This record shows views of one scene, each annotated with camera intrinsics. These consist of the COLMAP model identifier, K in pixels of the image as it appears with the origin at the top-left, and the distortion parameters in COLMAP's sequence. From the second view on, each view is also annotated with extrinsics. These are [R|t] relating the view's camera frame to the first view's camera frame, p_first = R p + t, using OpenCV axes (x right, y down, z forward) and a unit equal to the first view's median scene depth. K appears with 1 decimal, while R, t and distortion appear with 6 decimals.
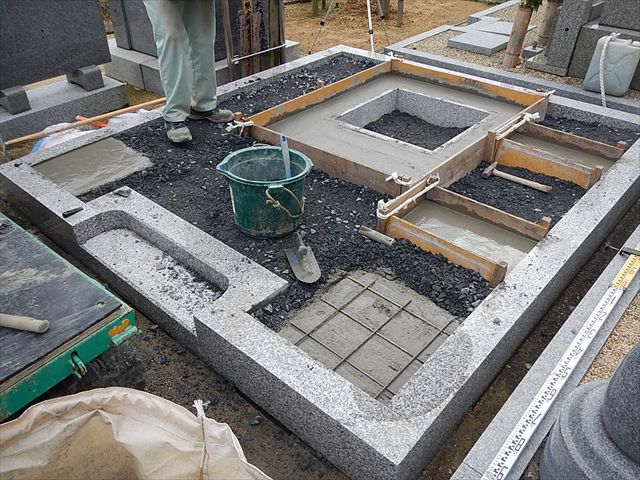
lens RADIAL K [[528.0, 0, 320.0], [0, 528.0, 240.0], [0, 0, 1]] dist [-0.071649, -0.000136]
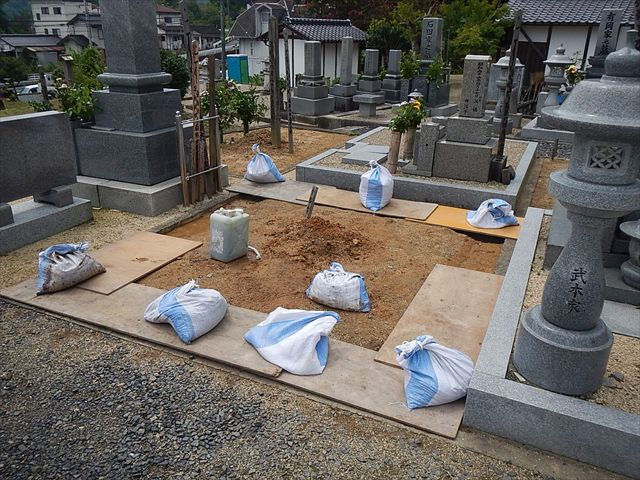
lens RADIAL K [[528.0, 0, 320.0], [0, 528.0, 240.0], [0, 0, 1]] dist [-0.071649, -0.000136]
pose [[0.953518, -0.076893, 0.291359, -0.231251], [0.147437, 0.962304, -0.228548, 0.123413], [-0.262802, 0.260882, 0.928911, -0.188125]]
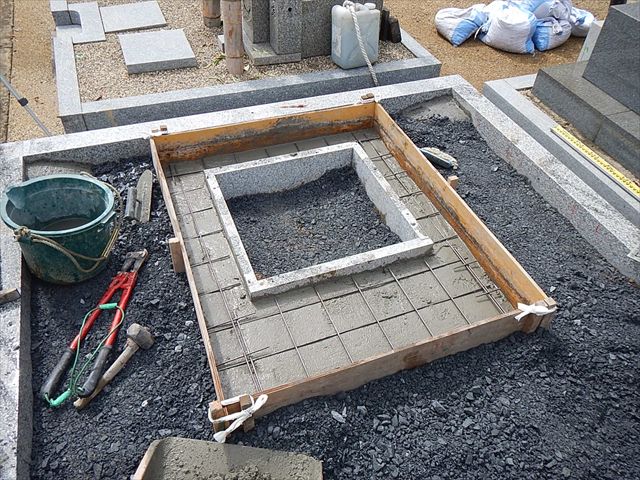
lens RADIAL K [[528.0, 0, 320.0], [0, 528.0, 240.0], [0, 0, 1]] dist [-0.071649, -0.000136]
pose [[0.436868, -0.597214, 0.672667, -0.271277], [0.466865, 0.789734, 0.397941, -0.391521], [-0.768884, 0.140197, 0.623828, 0.440571]]
